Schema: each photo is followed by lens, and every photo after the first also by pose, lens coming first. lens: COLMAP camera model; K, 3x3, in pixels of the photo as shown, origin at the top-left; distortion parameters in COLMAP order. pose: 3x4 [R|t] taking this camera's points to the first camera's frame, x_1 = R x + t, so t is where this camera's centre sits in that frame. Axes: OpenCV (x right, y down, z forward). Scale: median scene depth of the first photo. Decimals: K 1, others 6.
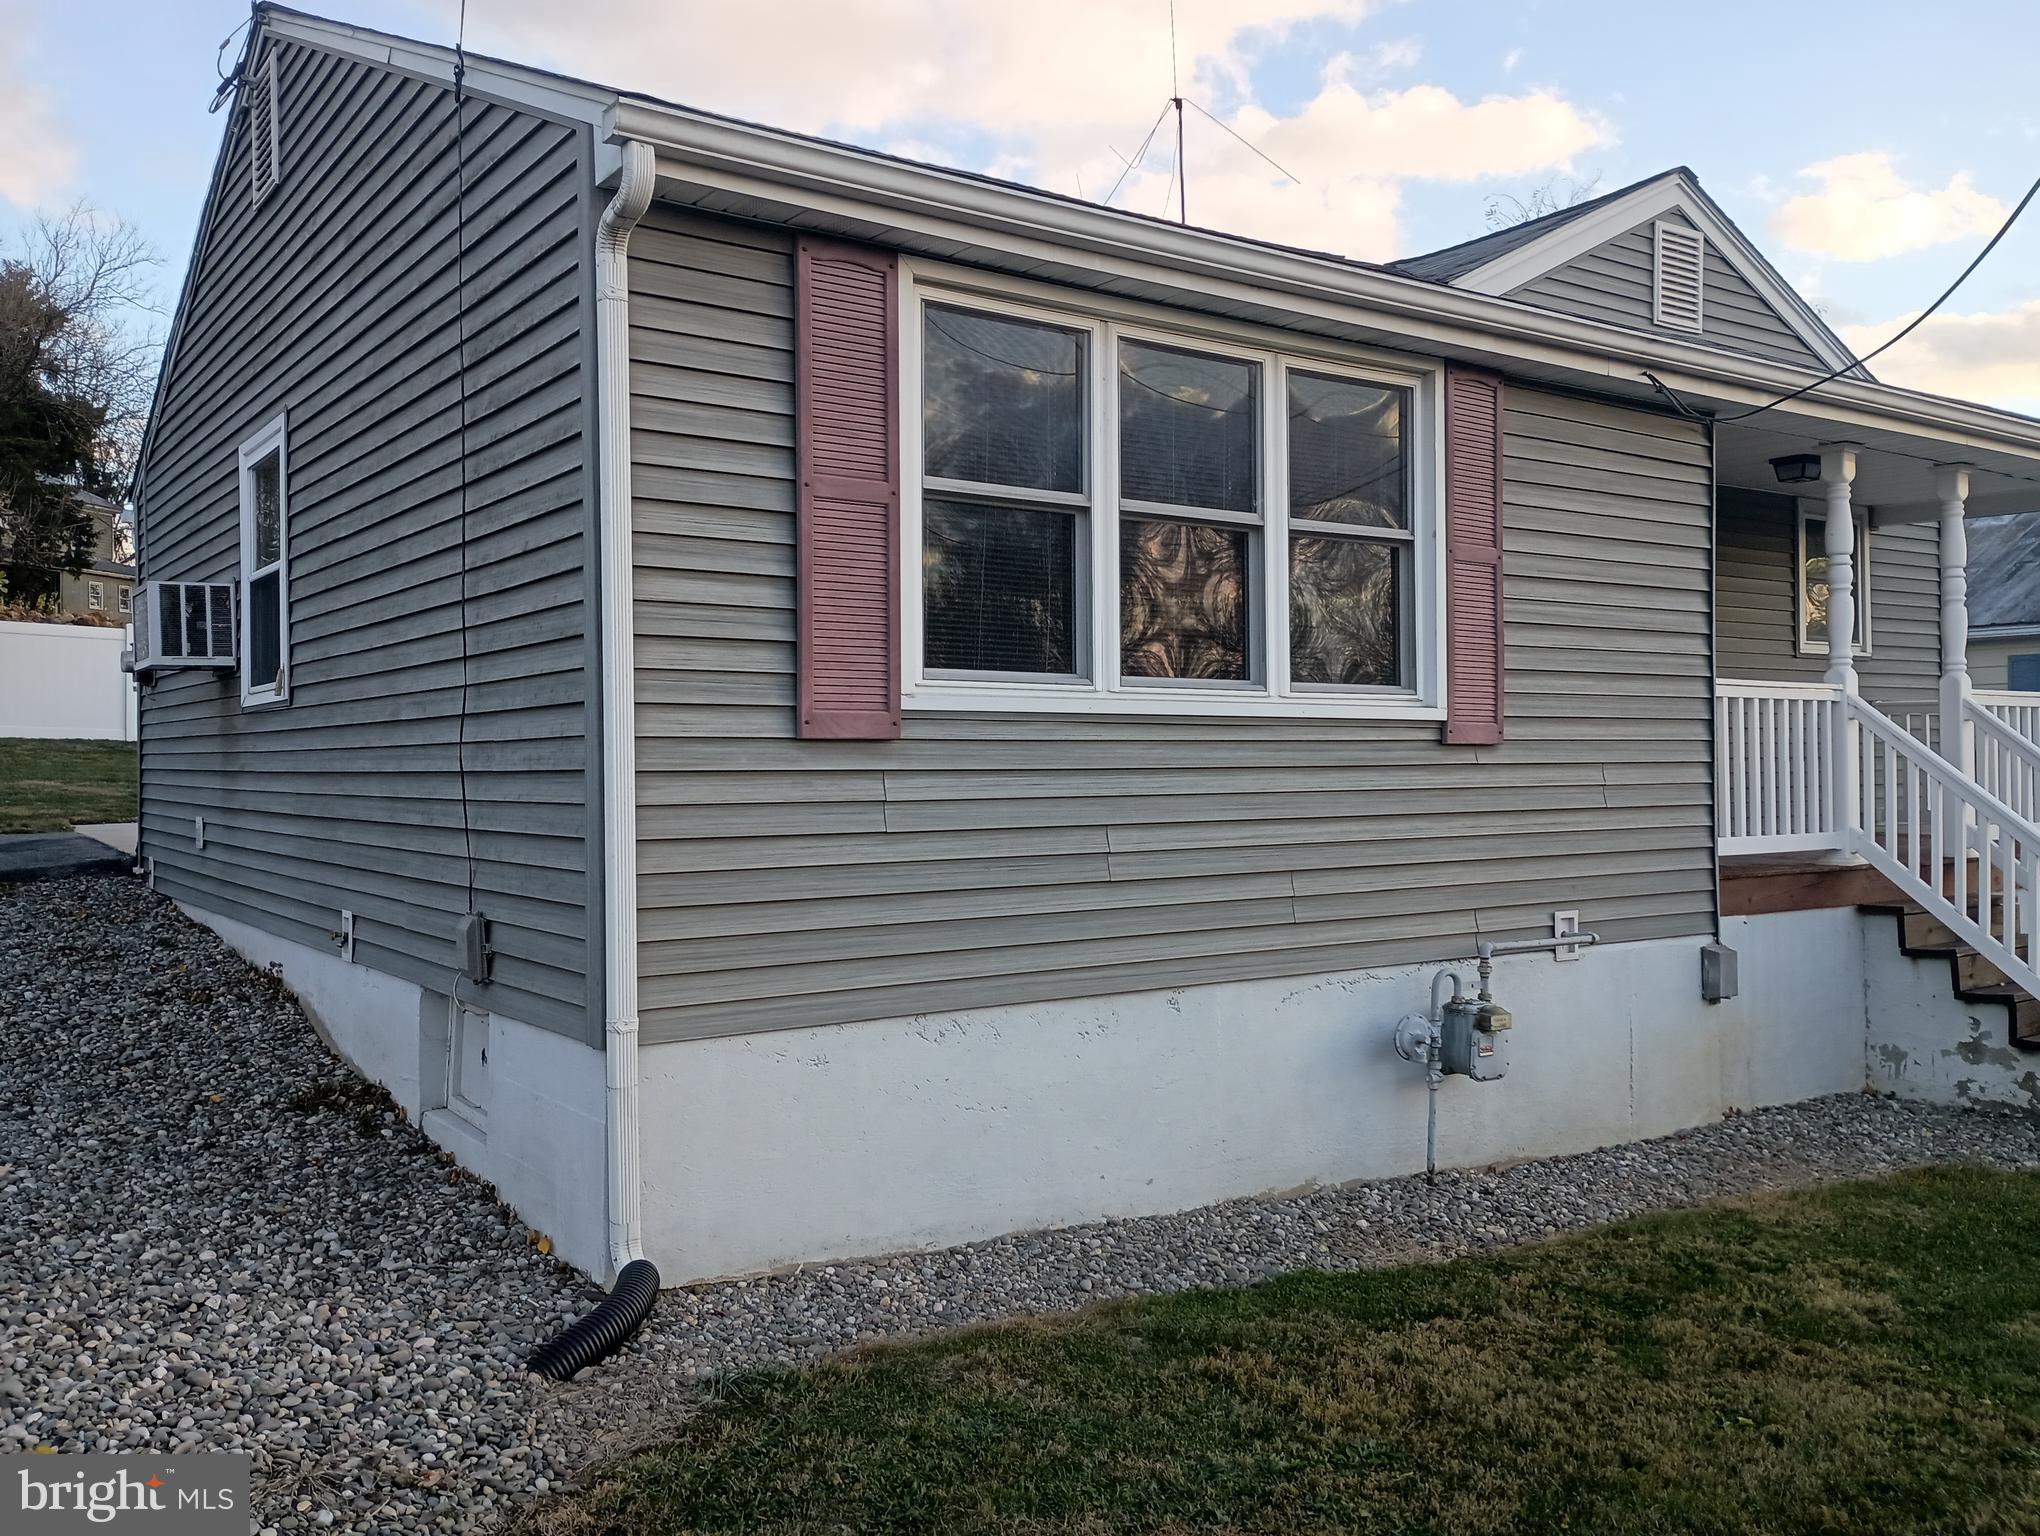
lens RADIAL K [[1691.2, 0, 1020.0], [0, 1691.2, 768.0], [0, 0, 1]] dist [0.047569, -0.000300]
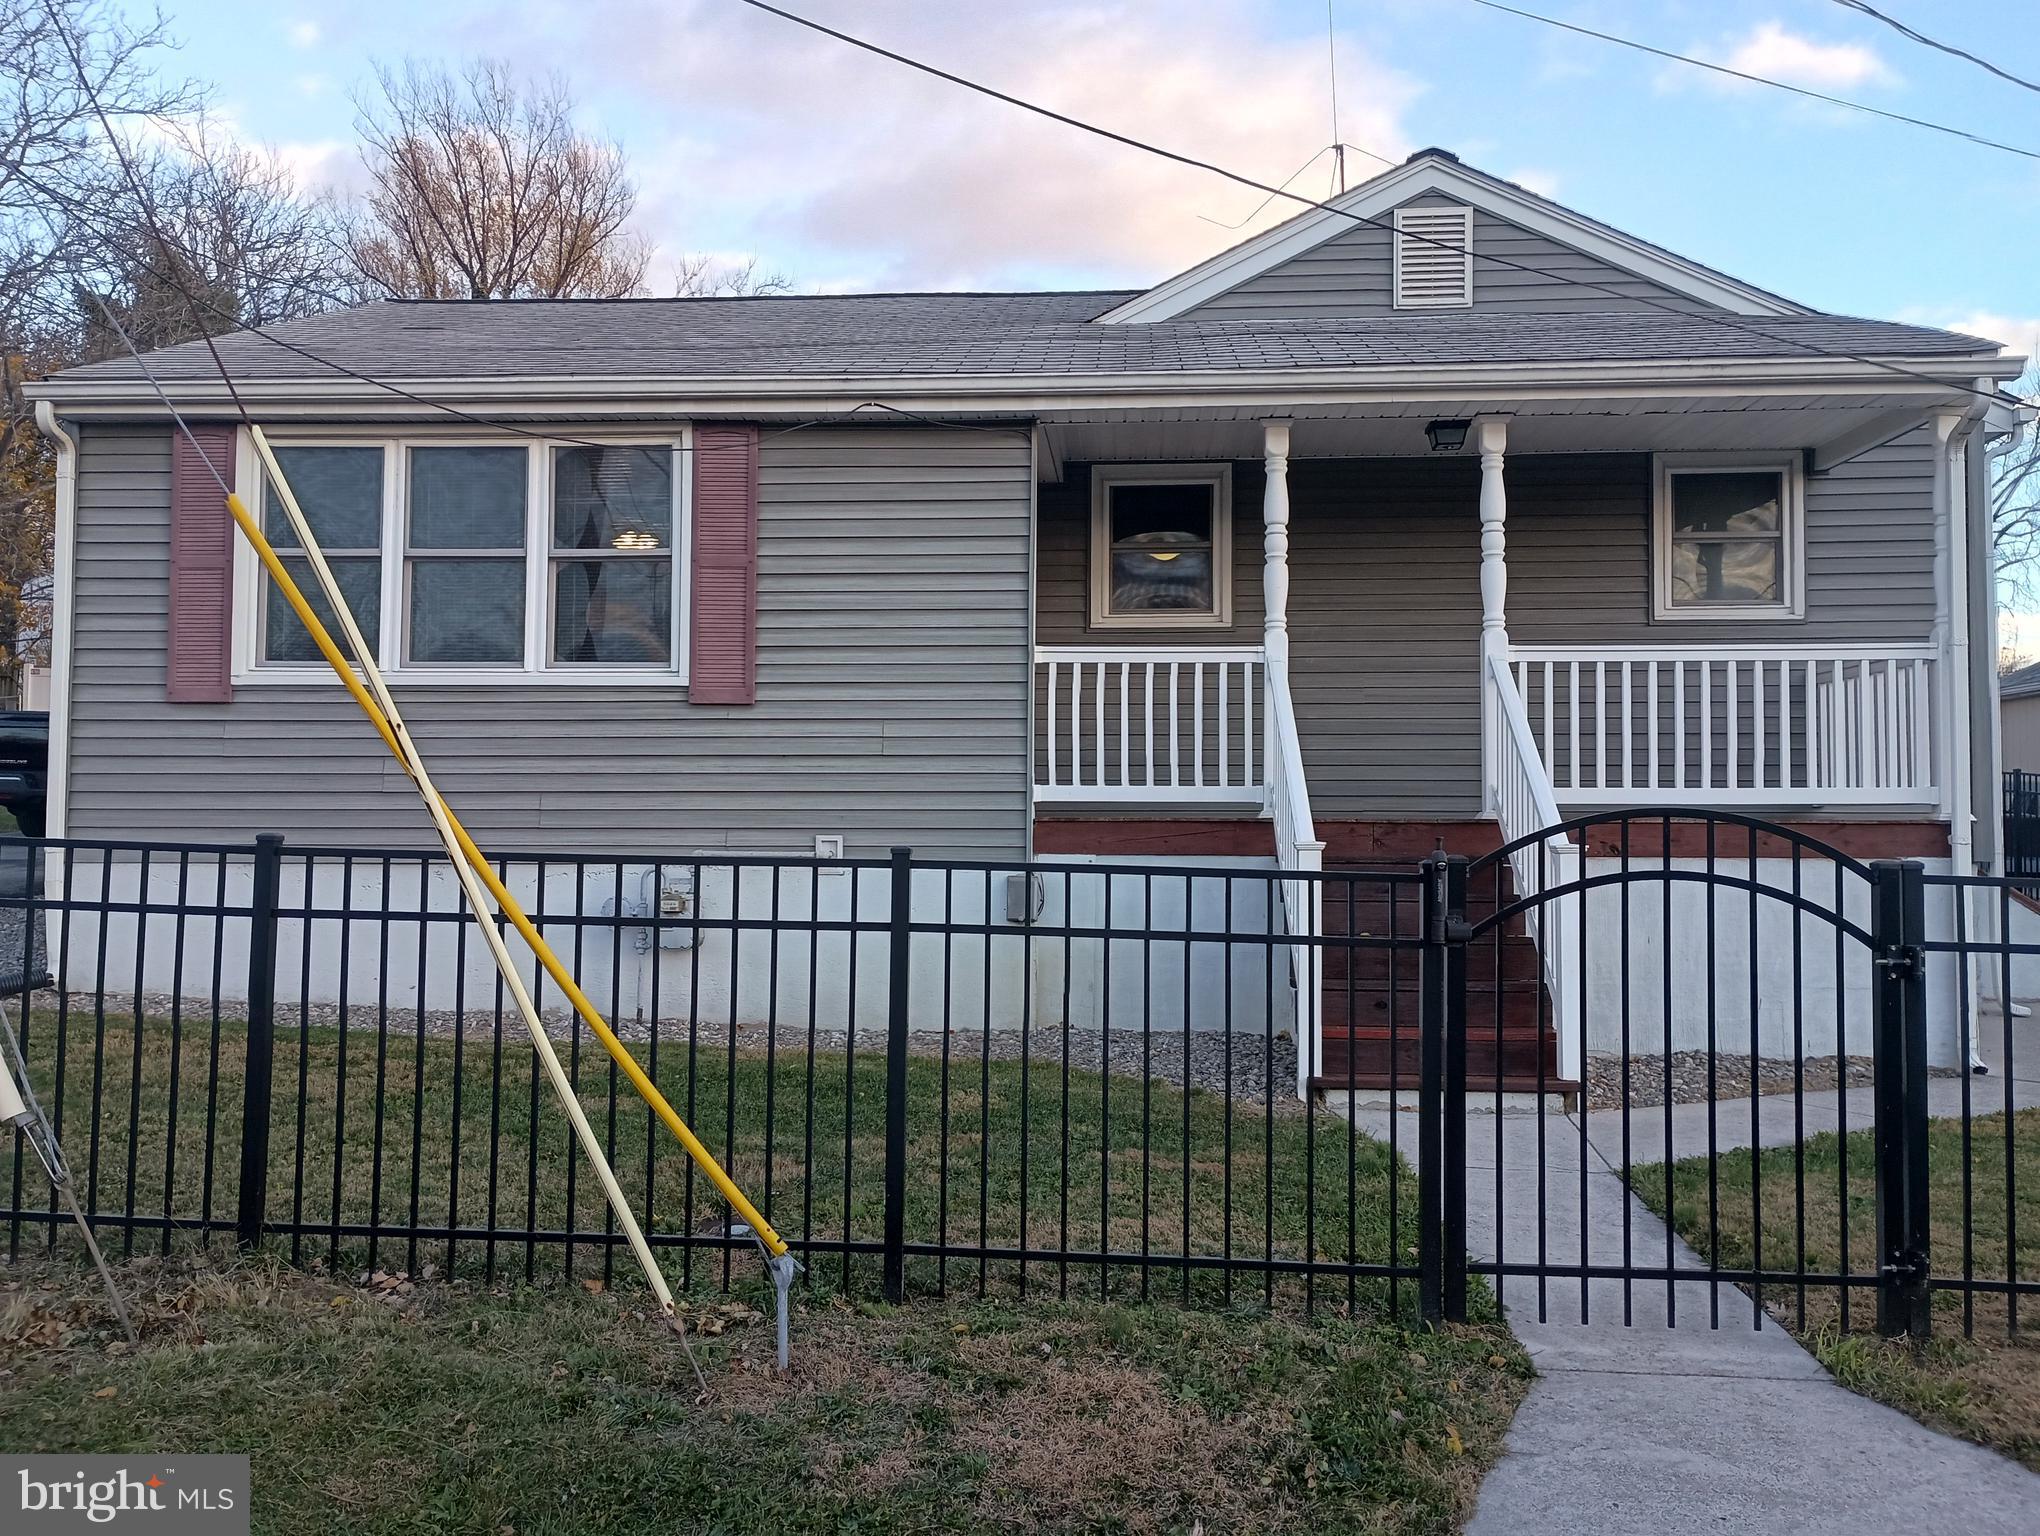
lens RADIAL K [[1691.2, 0, 1020.0], [0, 1691.2, 768.0], [0, 0, 1]] dist [0.047569, -0.000300]
pose [[0.774559, -0.015083, -0.632321, 1.260690], [-0.009914, 0.999303, -0.035980, 0.079995], [0.632423, 0.034137, 0.773870, 0.121174]]
